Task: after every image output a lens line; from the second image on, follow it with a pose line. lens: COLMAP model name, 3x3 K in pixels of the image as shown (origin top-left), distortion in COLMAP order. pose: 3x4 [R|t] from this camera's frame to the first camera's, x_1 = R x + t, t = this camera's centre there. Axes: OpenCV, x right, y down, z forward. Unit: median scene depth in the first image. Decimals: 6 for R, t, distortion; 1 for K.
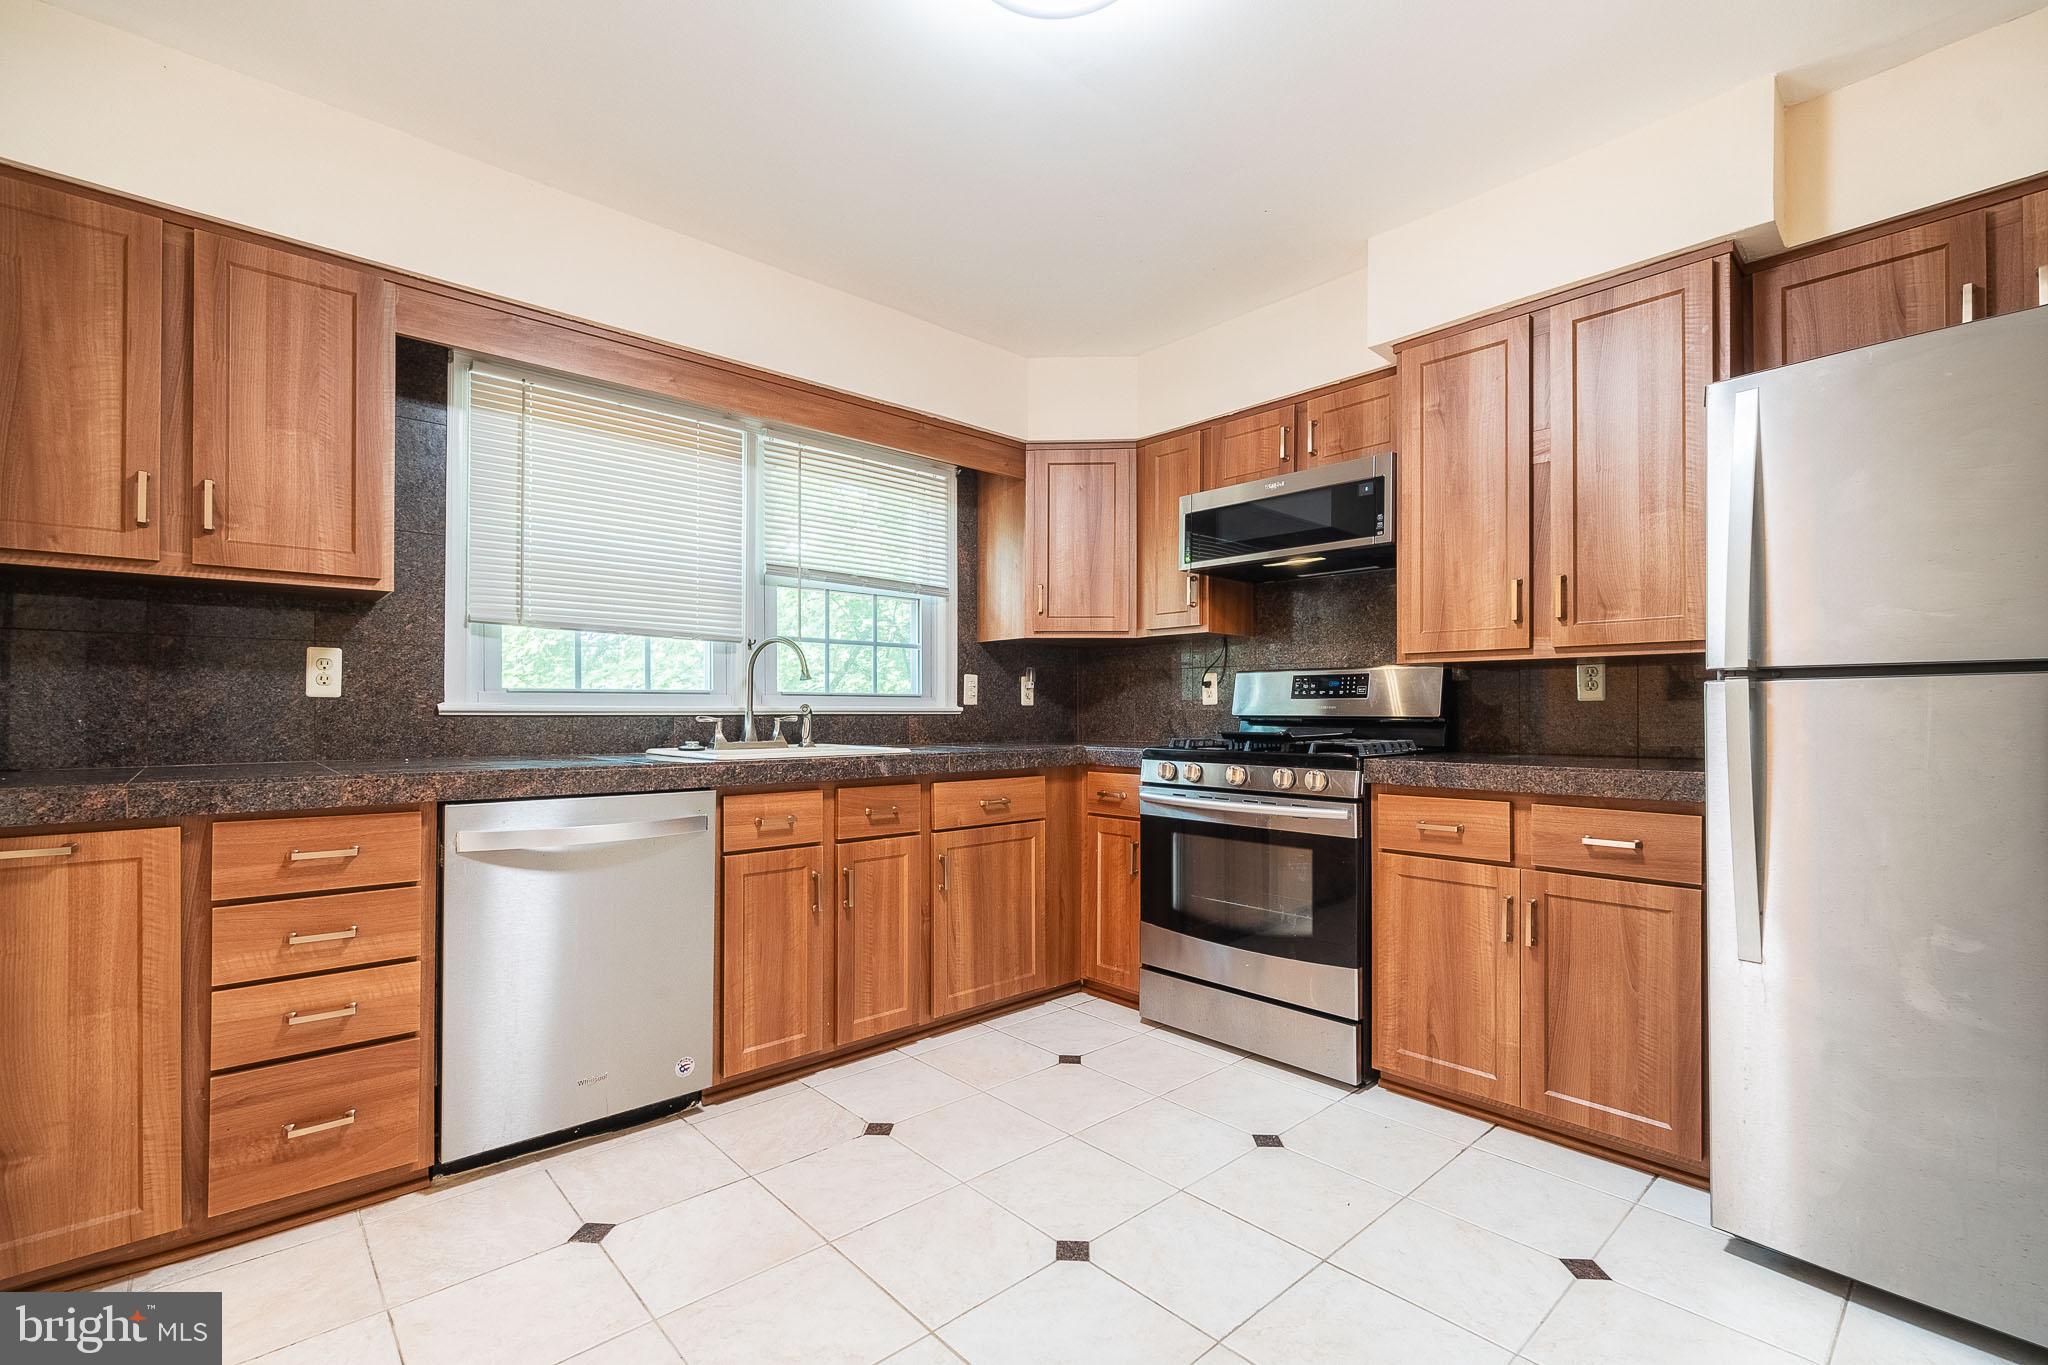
lens RADIAL K [[878.9, 0, 980.7], [0, 878.9, 708.7], [0, 0, 1]] dist [-0.001107, 0.000075]
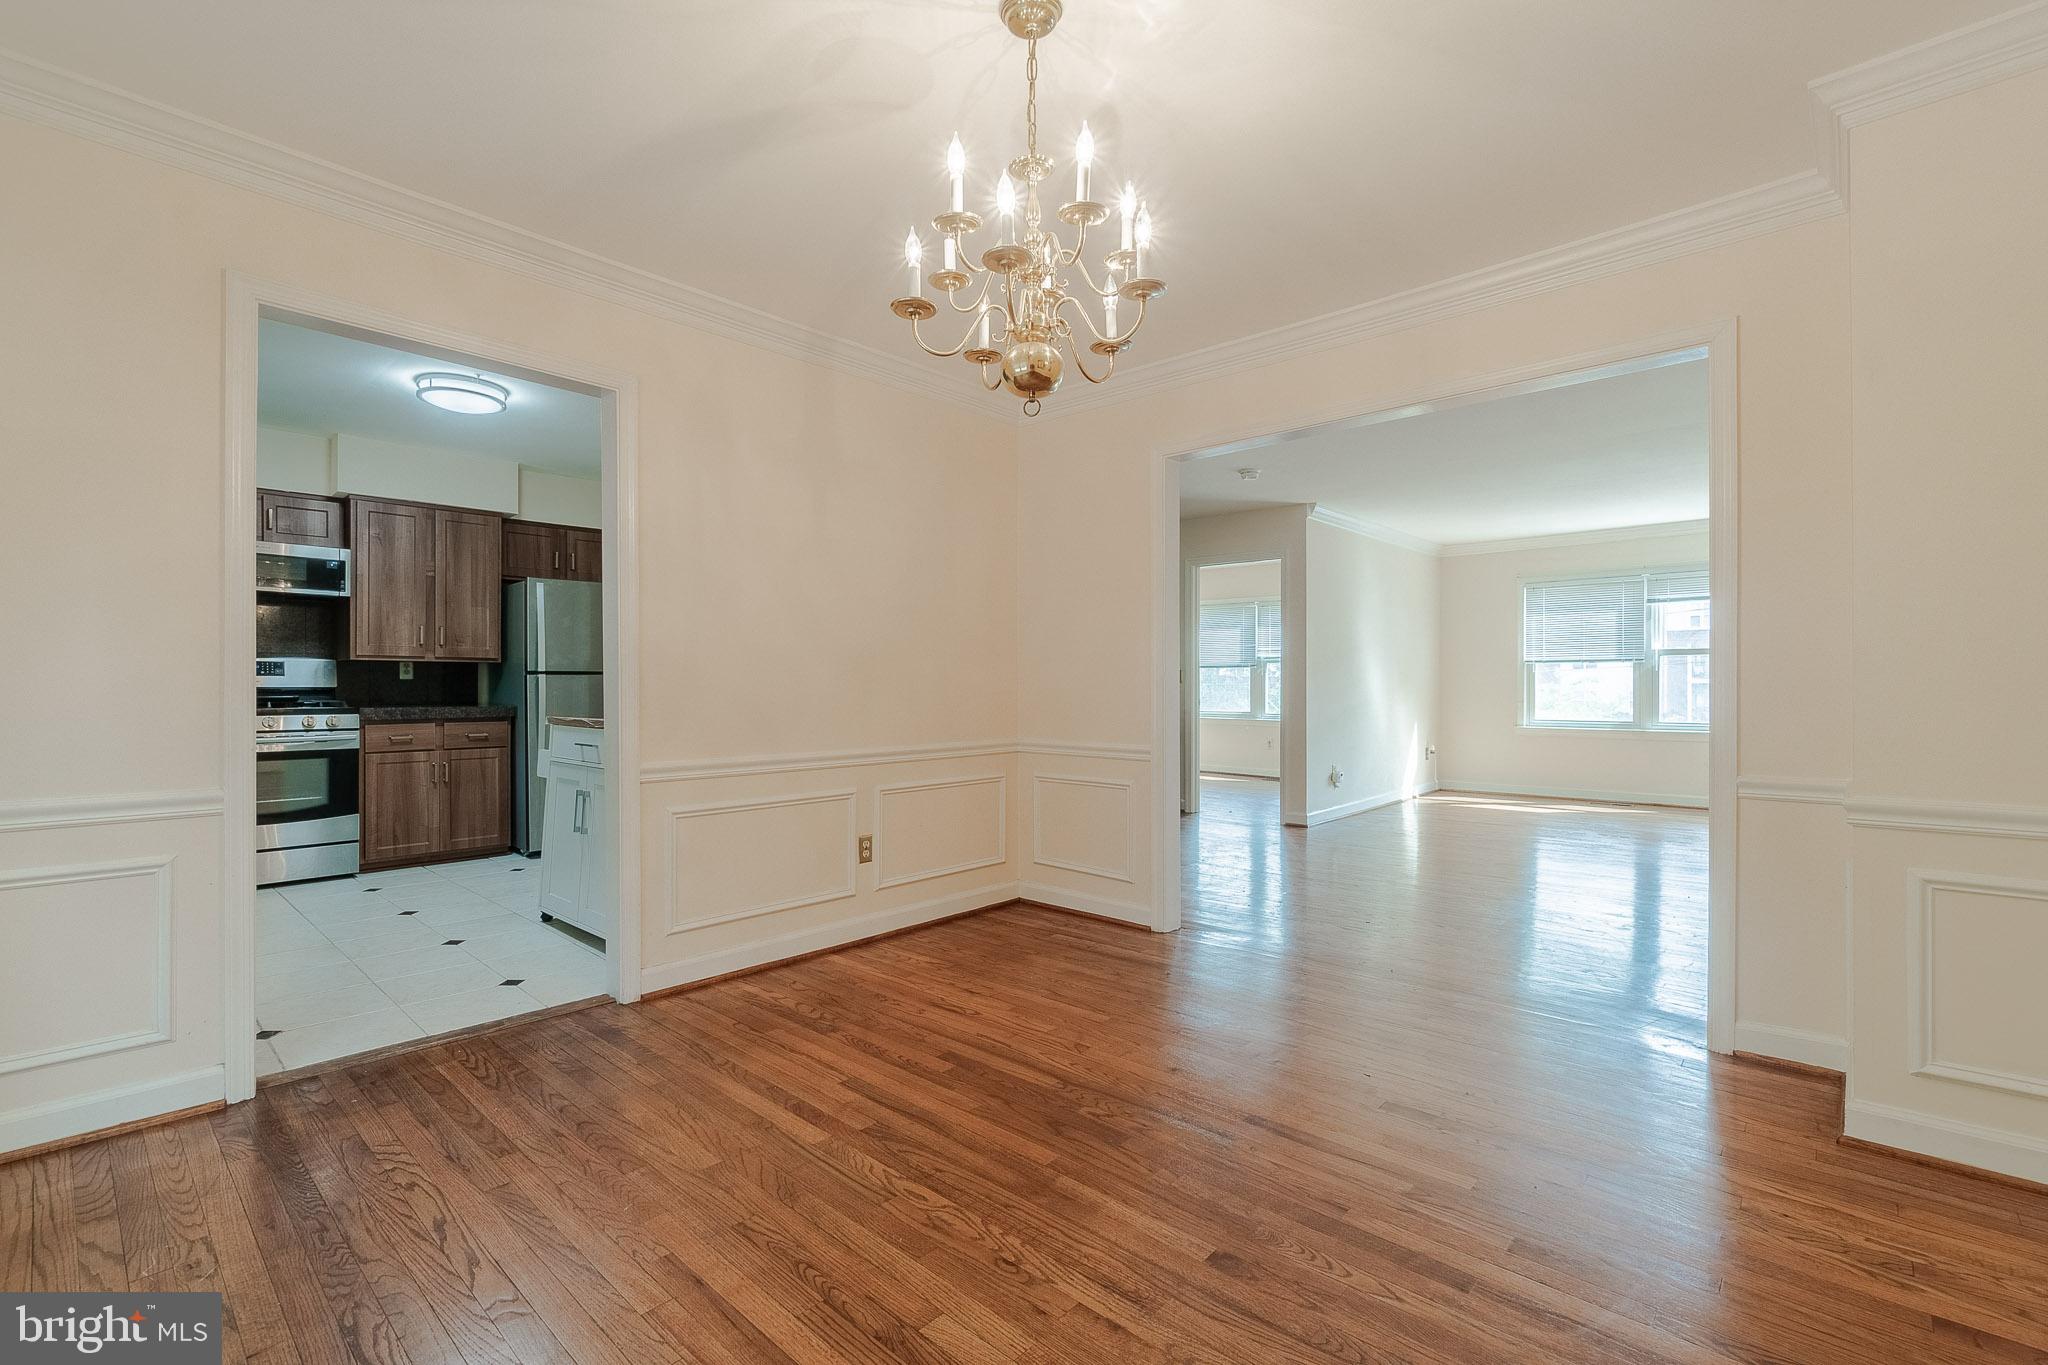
lens RADIAL K [[904.8, 0, 1071.0], [0, 904.8, 683.7], [0, 0, 1]] dist [0.000075, 0.000498]
pose [[-0.138008, 0.001055, 0.990431, -1.705382], [-0.006278, 0.999978, -0.001940, -0.003899], [-0.990411, -0.006485, -0.137998, -0.292032]]
